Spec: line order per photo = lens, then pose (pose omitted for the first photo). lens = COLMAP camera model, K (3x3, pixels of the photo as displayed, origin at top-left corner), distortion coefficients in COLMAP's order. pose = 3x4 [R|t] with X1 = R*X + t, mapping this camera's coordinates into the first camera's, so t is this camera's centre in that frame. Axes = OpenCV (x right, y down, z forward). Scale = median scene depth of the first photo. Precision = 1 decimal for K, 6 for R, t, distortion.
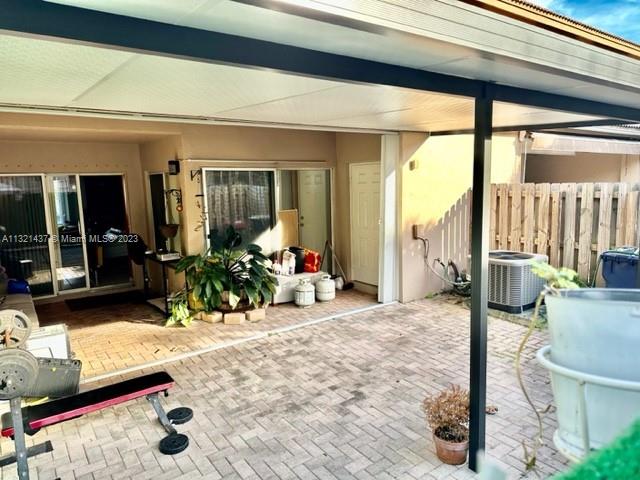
lens RADIAL K [[451.8, 0, 320.0], [0, 451.8, 240.0], [0, 0, 1]] dist [0.180495, -0.367865]
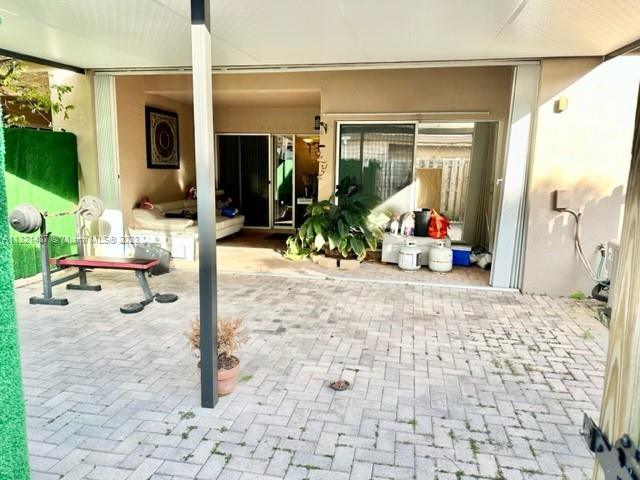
lens RADIAL K [[445.7, 0, 317.6], [0, 445.7, 245.3], [0, 0, 1]] dist [0.115212, -0.191215]
pose [[0.676716, 0.157834, -0.719127, 0.540181], [-0.129479, 0.987041, 0.094793, 0.037055], [0.724769, 0.028964, 0.688383, 0.266696]]
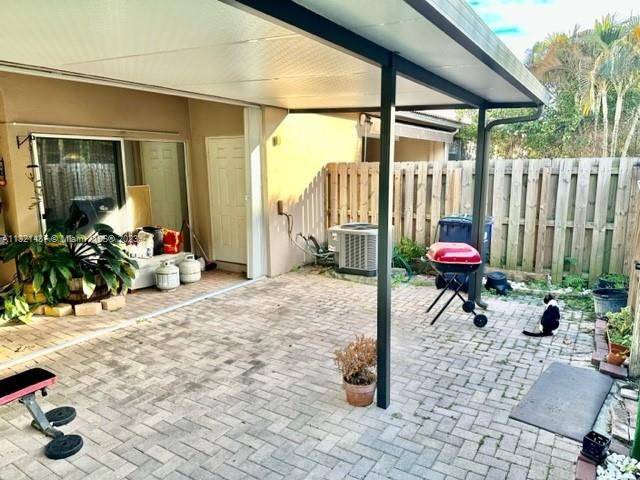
lens RADIAL K [[453.9, 0, 327.6], [0, 453.9, 245.1], [0, 0, 1]] dist [0.121964, -0.180198]
pose [[0.923172, -0.050841, 0.381010, -0.096287], [0.035238, 0.998234, 0.047820, 0.024247], [-0.382768, -0.030719, 0.923333, 0.016487]]
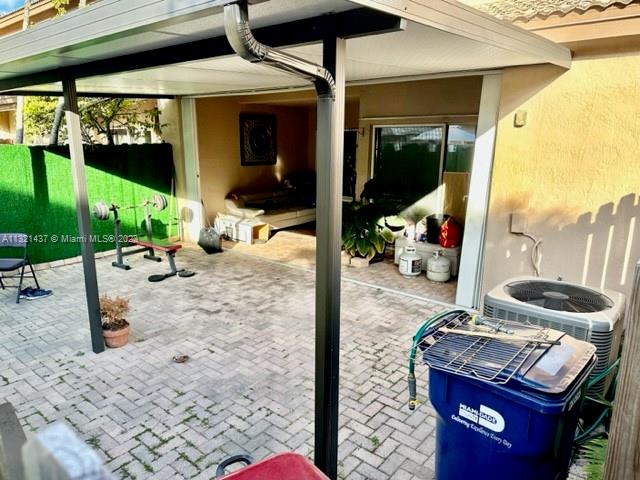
lens RADIAL K [[445.7, 0, 317.6], [0, 445.7, 245.3], [0, 0, 1]] dist [0.115212, -0.191215]
pose [[0.247790, 0.253577, -0.935040, 0.858477], [-0.138086, 0.964529, 0.224980, -0.108415], [0.958922, 0.073368, 0.274016, 0.621829]]
